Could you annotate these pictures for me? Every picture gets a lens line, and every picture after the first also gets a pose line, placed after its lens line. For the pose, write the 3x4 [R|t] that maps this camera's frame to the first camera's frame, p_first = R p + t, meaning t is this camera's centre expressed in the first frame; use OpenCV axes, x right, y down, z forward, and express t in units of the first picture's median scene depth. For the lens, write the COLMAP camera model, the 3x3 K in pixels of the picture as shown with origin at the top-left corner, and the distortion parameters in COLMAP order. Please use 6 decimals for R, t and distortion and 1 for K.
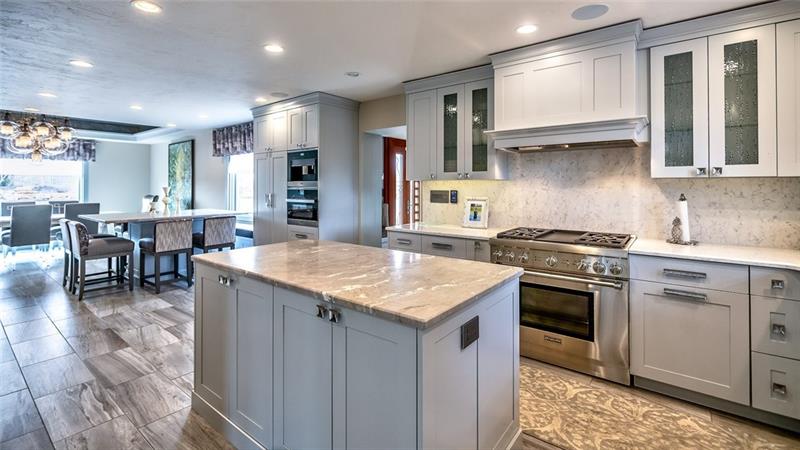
lens RADIAL K [[360.1, 0, 403.0], [0, 360.1, 223.4], [0, 0, 1]] dist [-0.005216, -0.000255]
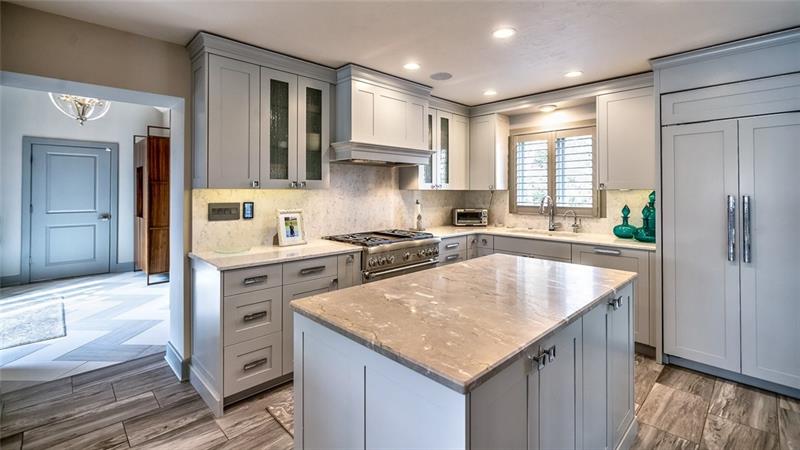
lens RADIAL K [[360.1, 0, 403.0], [0, 360.1, 226.2], [0, 0, 1]] dist [-0.005216, -0.000255]
pose [[0.143678, -0.089347, 0.985583, -0.635931], [0.107585, 0.991424, 0.074193, -0.070570], [-0.983759, 0.095374, 0.152058, 0.636333]]
